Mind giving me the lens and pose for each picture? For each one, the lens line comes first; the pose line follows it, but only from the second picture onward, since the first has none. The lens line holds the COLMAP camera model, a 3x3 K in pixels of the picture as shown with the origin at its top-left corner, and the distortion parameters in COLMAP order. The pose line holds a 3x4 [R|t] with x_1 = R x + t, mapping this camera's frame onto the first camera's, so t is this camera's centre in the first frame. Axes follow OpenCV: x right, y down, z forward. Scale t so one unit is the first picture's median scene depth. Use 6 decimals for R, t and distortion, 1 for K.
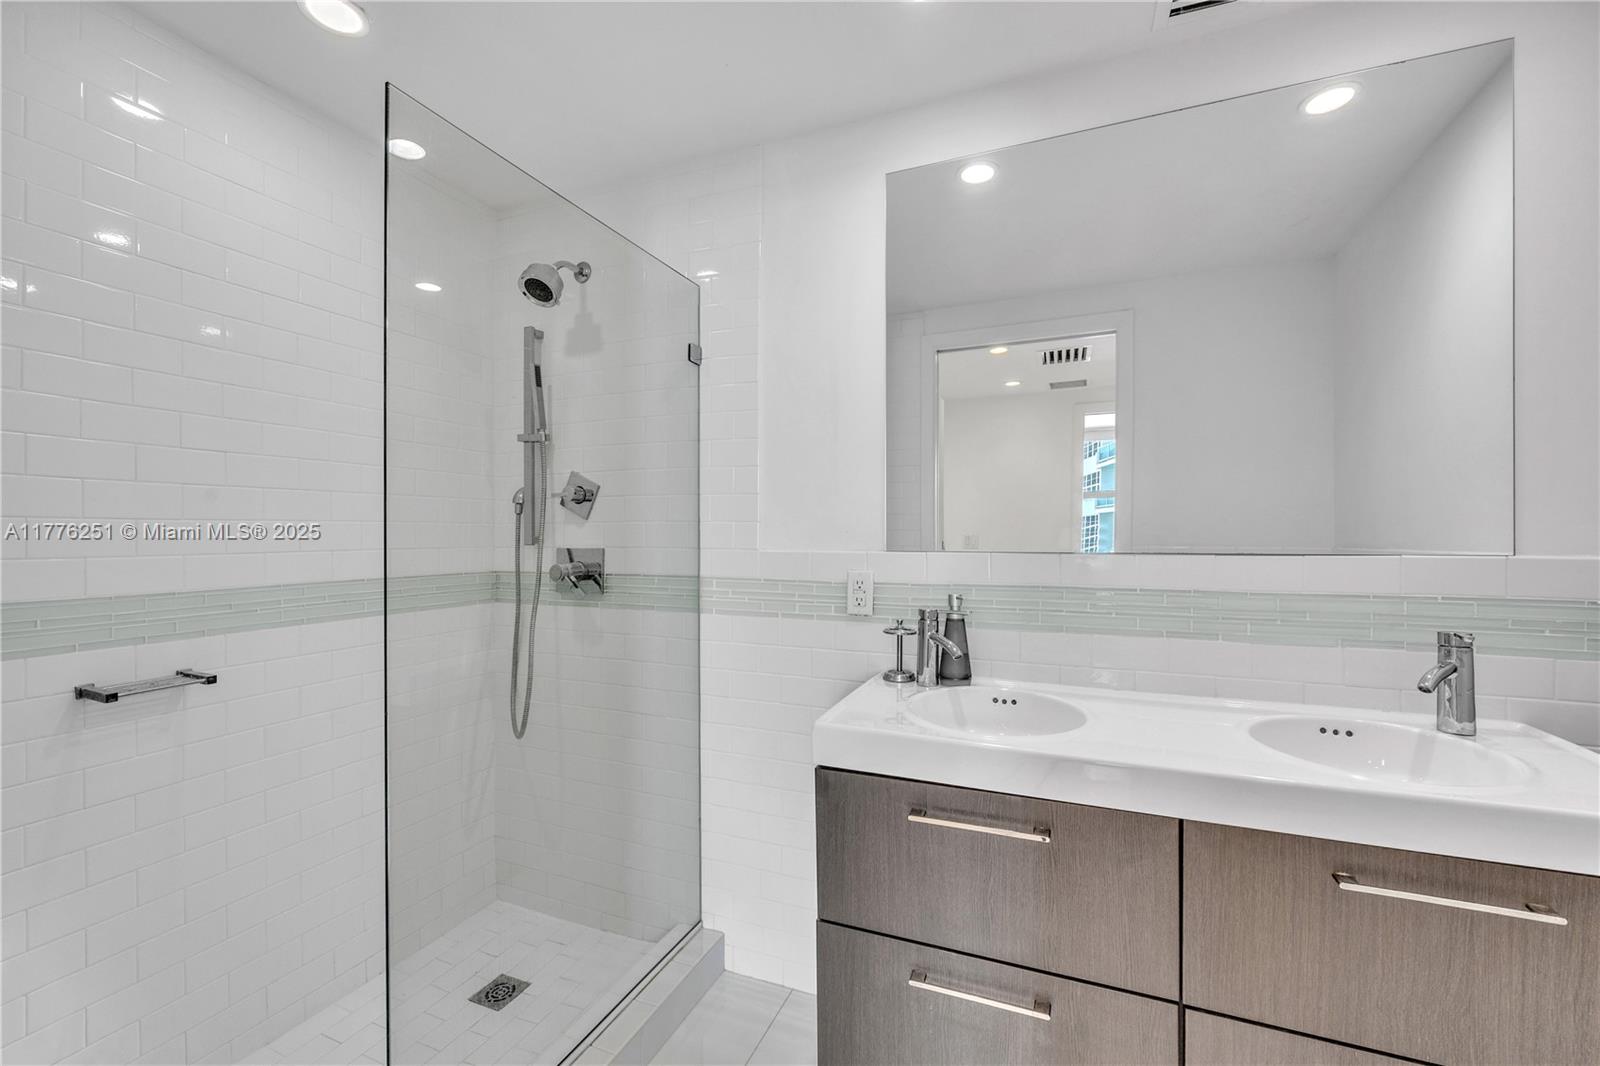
lens RADIAL K [[671.1, 0, 791.7], [0, 671.1, 532.6], [0, 0, 1]] dist [-0.000349, 0.000130]
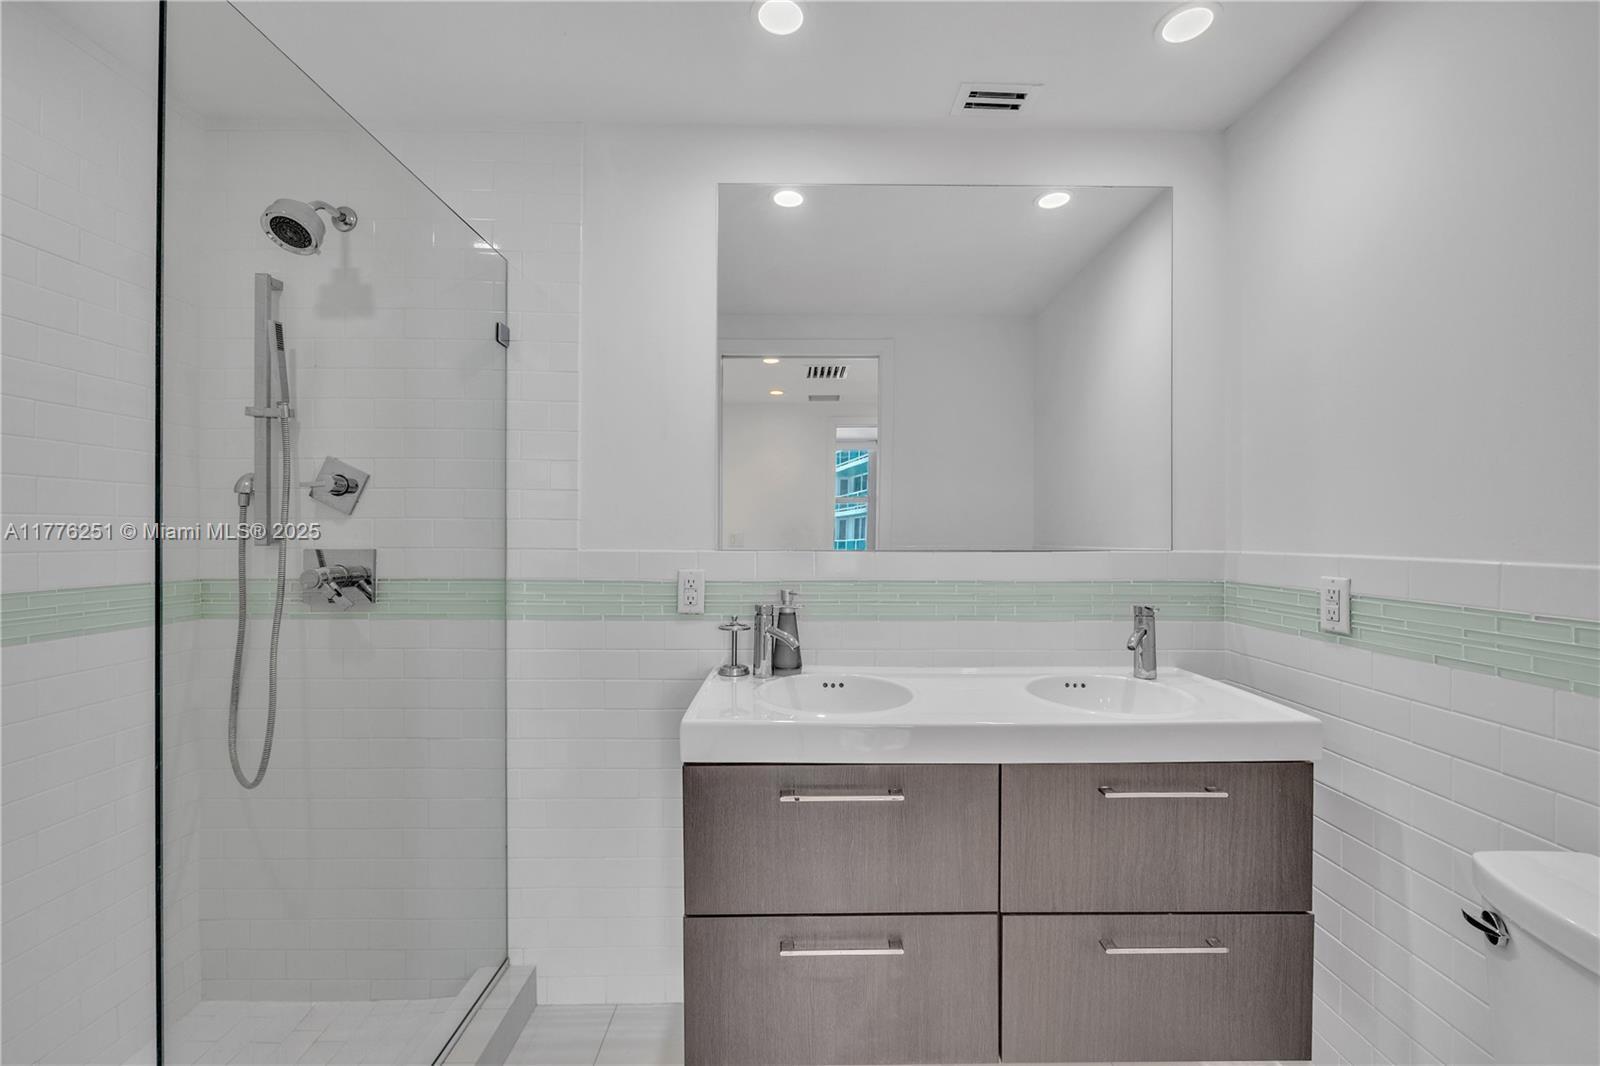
lens RADIAL K [[675.0, 0, 804.9], [0, 675.0, 530.6], [0, 0, 1]] dist [0.002566, 0.000184]
pose [[0.915981, 0.005622, 0.401183, -0.148279], [-0.004879, 0.999984, -0.002873, -0.000113], [-0.401193, 0.000674, 0.915993, -0.001253]]
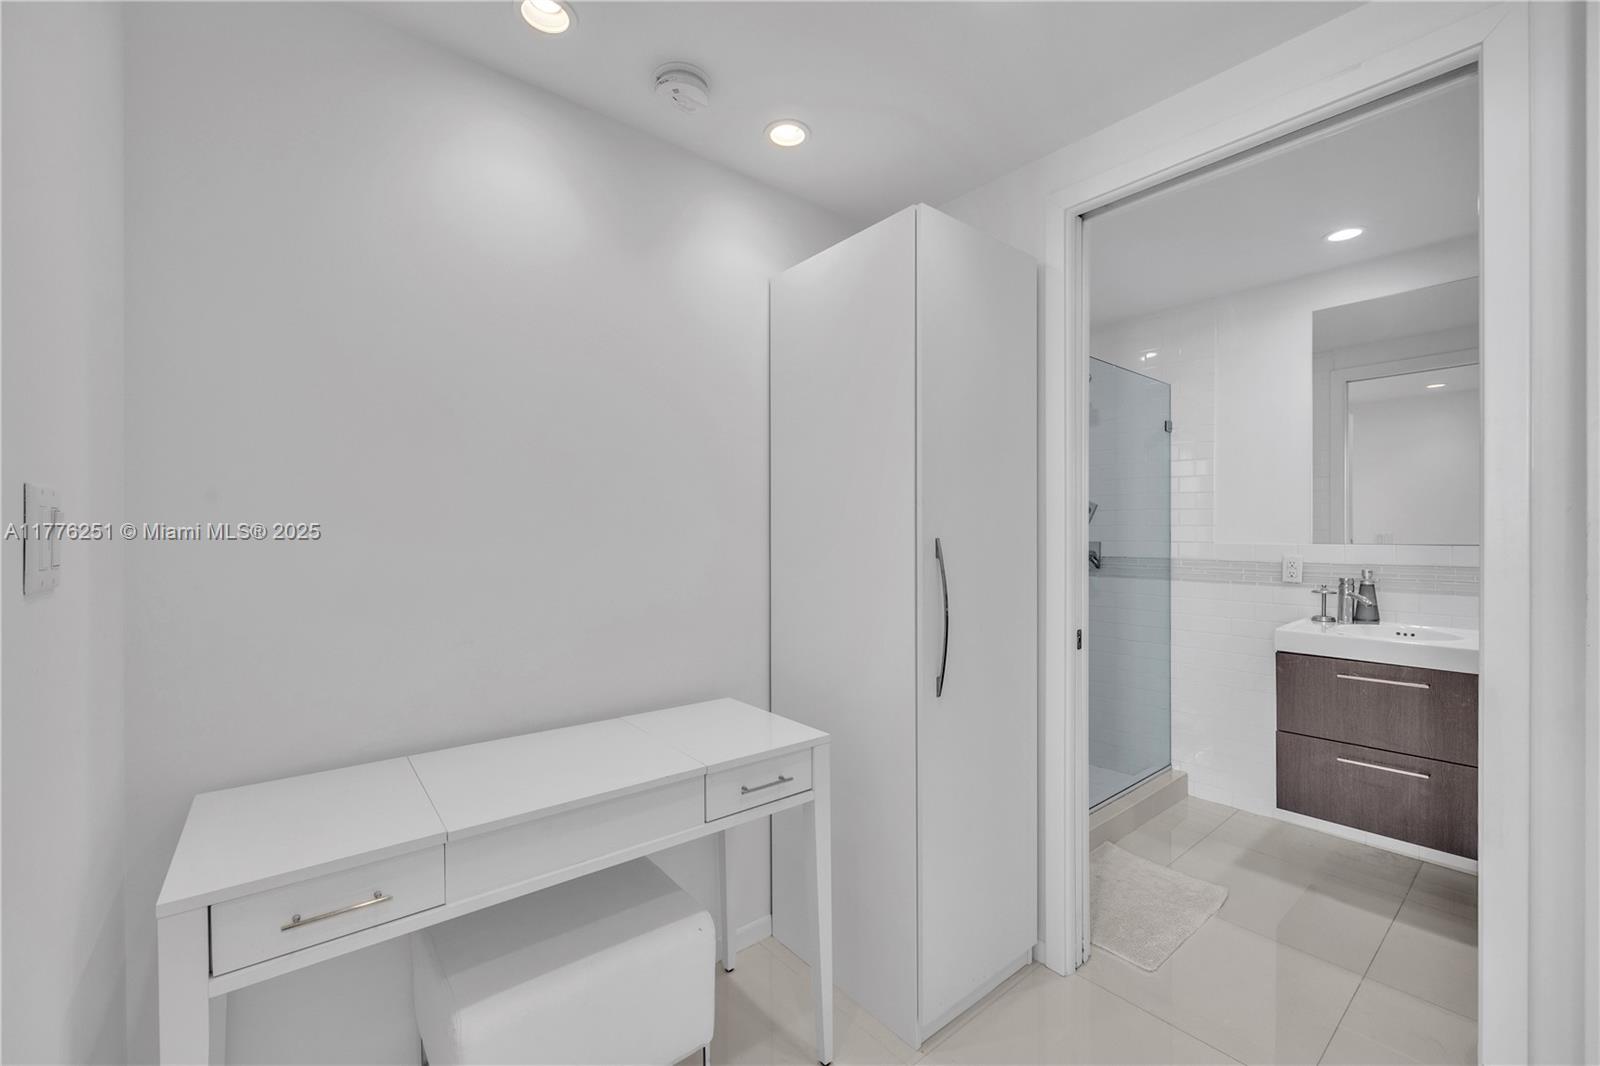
lens RADIAL K [[645.9, 0, 800.0], [0, 645.9, 533.0], [0, 0, 1]] dist [-0.008911, 0.000138]
pose [[0.887101, 0.003497, -0.461562, -0.237219], [-0.005034, 0.999985, -0.002098, 0.011193], [0.461548, 0.004185, 0.887105, -0.930410]]
